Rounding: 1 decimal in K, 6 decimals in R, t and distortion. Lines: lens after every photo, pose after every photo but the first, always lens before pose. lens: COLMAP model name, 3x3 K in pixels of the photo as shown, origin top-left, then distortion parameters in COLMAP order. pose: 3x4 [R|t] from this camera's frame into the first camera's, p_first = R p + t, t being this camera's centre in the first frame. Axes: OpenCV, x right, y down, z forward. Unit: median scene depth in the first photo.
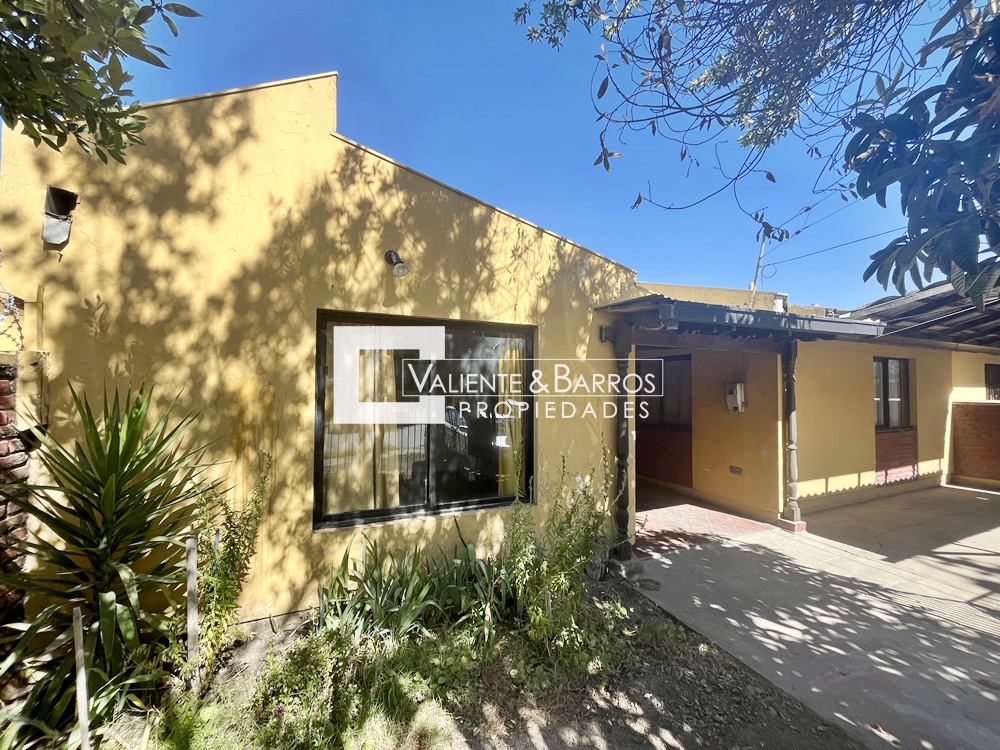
lens RADIAL K [[401.1, 0, 498.5], [0, 401.1, 378.3], [0, 0, 1]] dist [-0.001954, 0.000172]
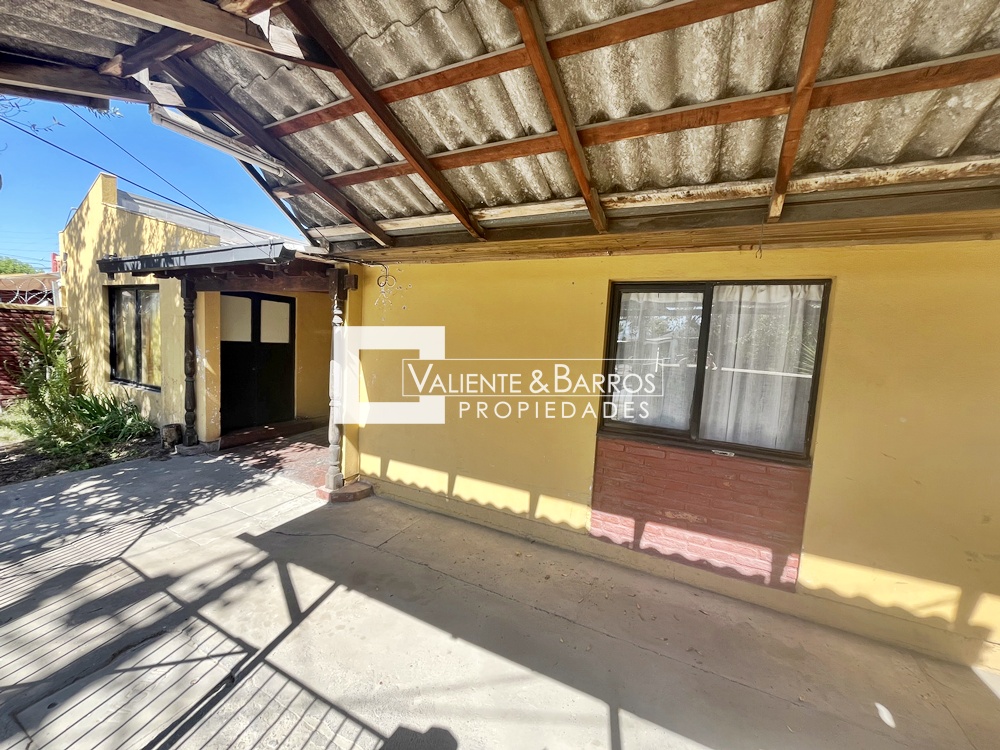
lens RADIAL K [[401.1, 0, 494.9], [0, 401.1, 378.1], [0, 0, 1]] dist [-0.001954, 0.000172]
pose [[0.625704, 0.101950, -0.773370, 2.179792], [-0.032726, 0.993980, 0.104555, 0.028730], [0.779374, -0.040111, 0.625274, 1.024566]]
